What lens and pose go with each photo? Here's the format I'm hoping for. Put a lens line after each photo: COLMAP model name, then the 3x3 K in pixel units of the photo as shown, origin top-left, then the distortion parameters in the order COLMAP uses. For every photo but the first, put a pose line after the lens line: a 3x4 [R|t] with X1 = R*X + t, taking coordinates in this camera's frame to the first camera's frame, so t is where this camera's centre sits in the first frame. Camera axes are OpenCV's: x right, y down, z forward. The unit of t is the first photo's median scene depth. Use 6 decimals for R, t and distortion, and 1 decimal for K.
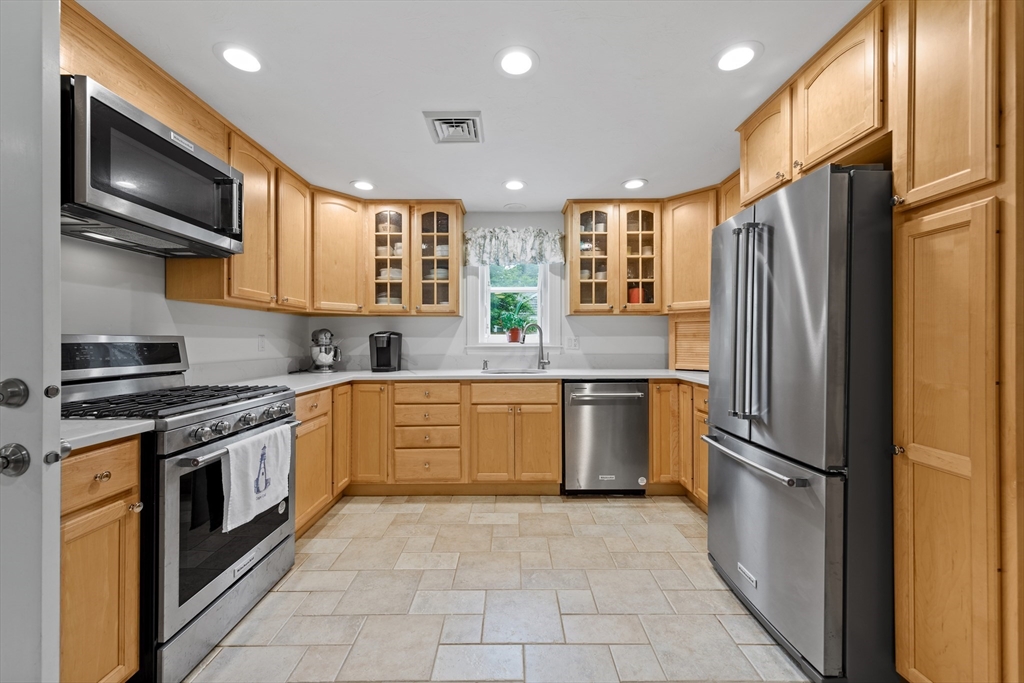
lens RADIAL K [[389.8, 0, 509.4], [0, 389.8, 339.5], [0, 0, 1]] dist [0.001082, 0.000034]
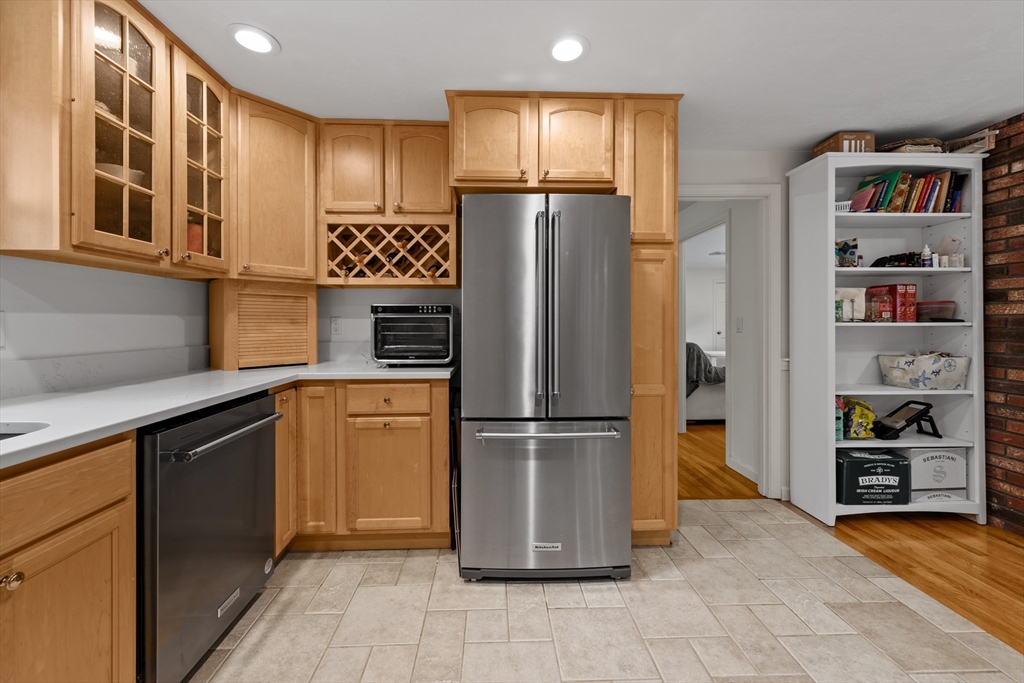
lens RADIAL K [[399.2, 0, 506.4], [0, 399.2, 322.6], [0, 0, 1]] dist [0.001777, 0.000326]
pose [[-0.038979, -0.002947, 0.999236, -0.237573], [-0.002229, 0.999993, 0.002862, -0.000614], [-0.999238, -0.002116, -0.038986, 0.601897]]
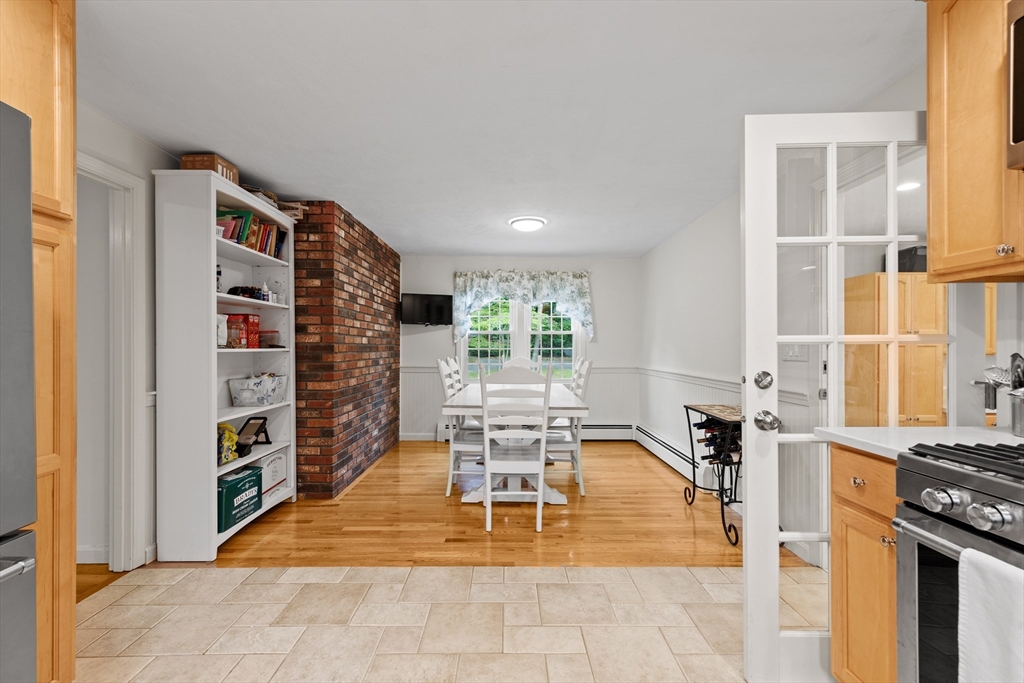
lens RADIAL K [[427.0, 0, 509.3], [0, 427.0, 348.2], [0, 0, 1]] dist [-0.000279, -0.000004]
pose [[-0.999919, -0.001480, -0.012672, -0.038791], [-0.001477, 0.999999, -0.000244, -0.001482], [0.012673, -0.000225, -0.999920, 0.738203]]
